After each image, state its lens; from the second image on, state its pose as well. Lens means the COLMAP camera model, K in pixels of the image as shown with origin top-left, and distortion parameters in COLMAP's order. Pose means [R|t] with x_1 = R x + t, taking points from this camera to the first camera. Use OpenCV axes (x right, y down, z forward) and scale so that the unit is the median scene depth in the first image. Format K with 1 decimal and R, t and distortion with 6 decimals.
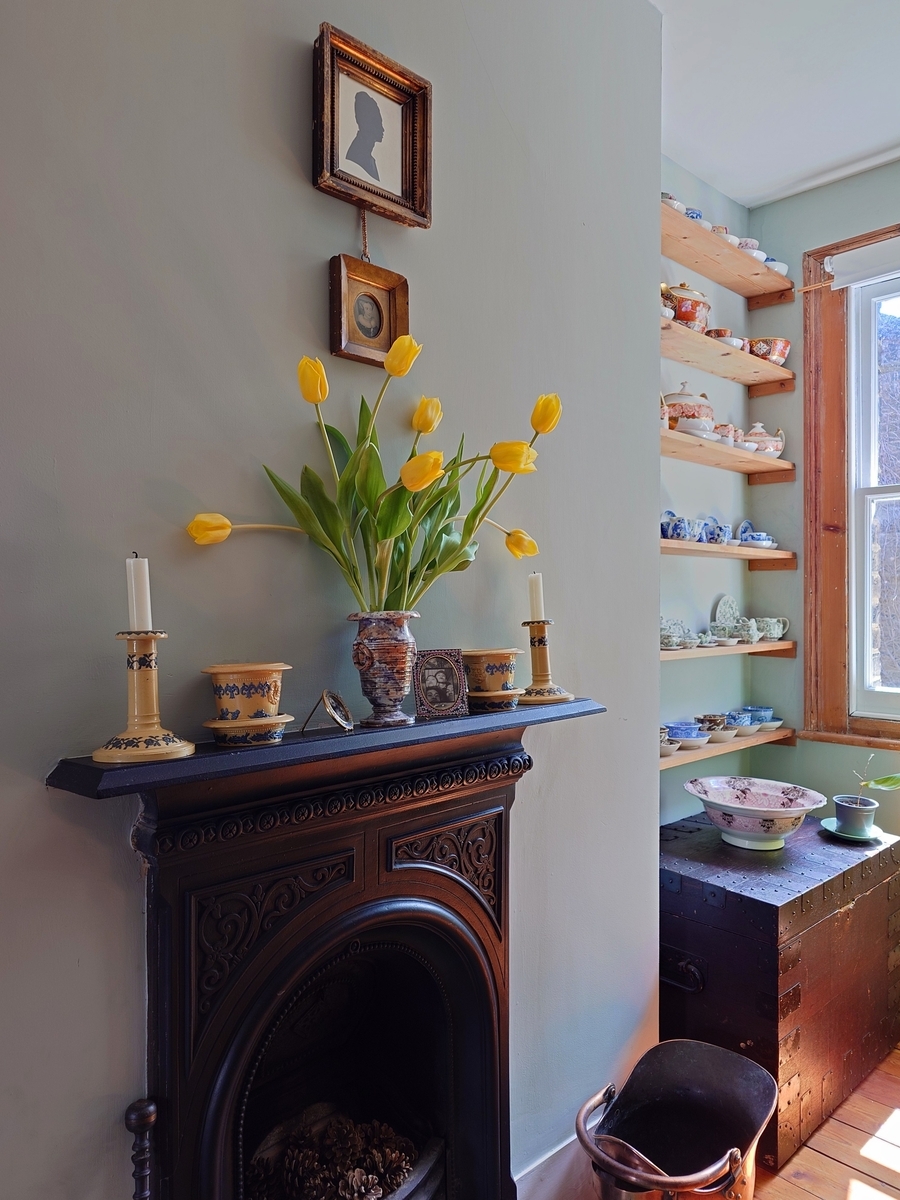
lens RADIAL K [[849.9, 0, 455.6], [0, 849.9, 596.4], [0, 0, 1]] dist [-0.000103, -0.002020]
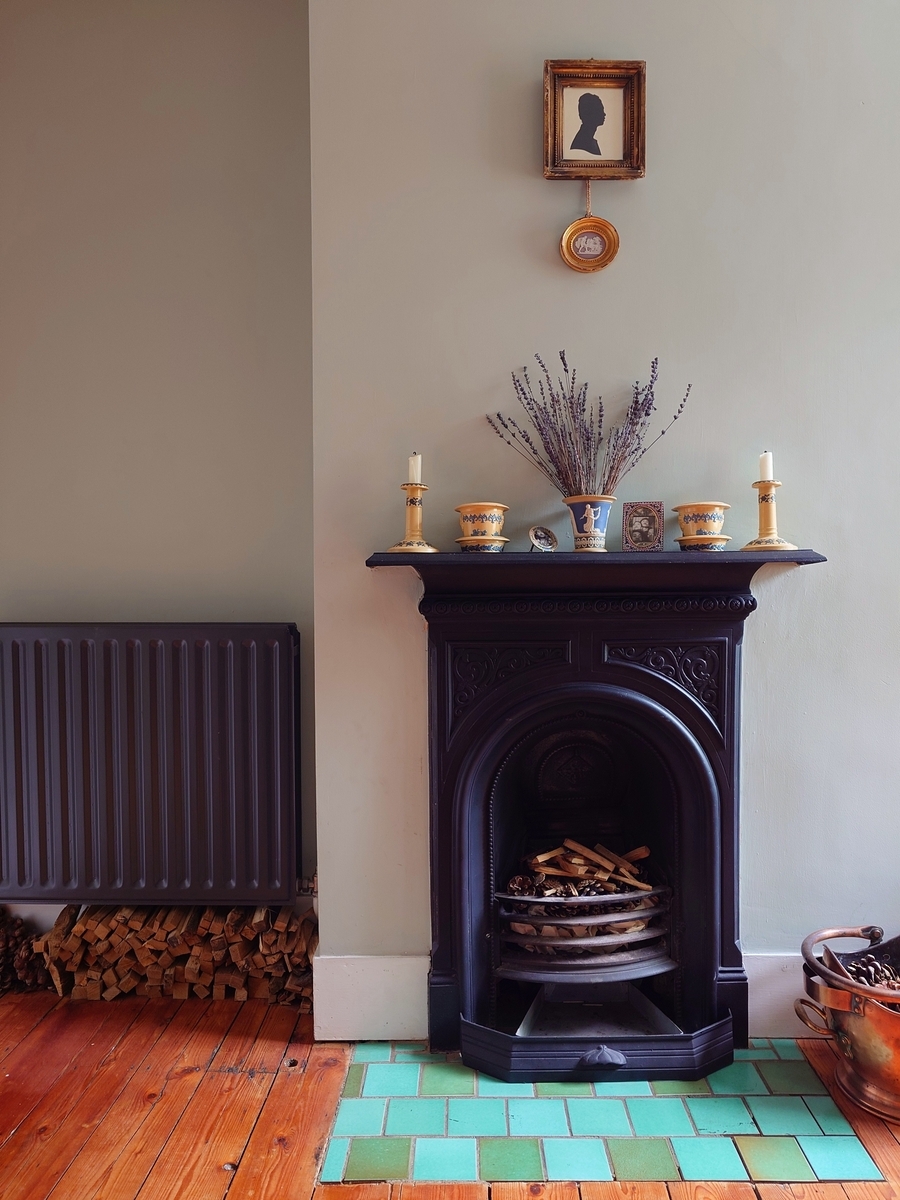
lens RADIAL K [[849.9, 0, 455.6], [0, 849.9, 596.4], [0, 0, 1]] dist [-0.000103, -0.002020]
pose [[0.699741, 0.022242, -0.714051, 0.718446], [0.006553, 0.999273, 0.037548, 0.157598], [0.714367, -0.030953, 0.699086, -0.127480]]
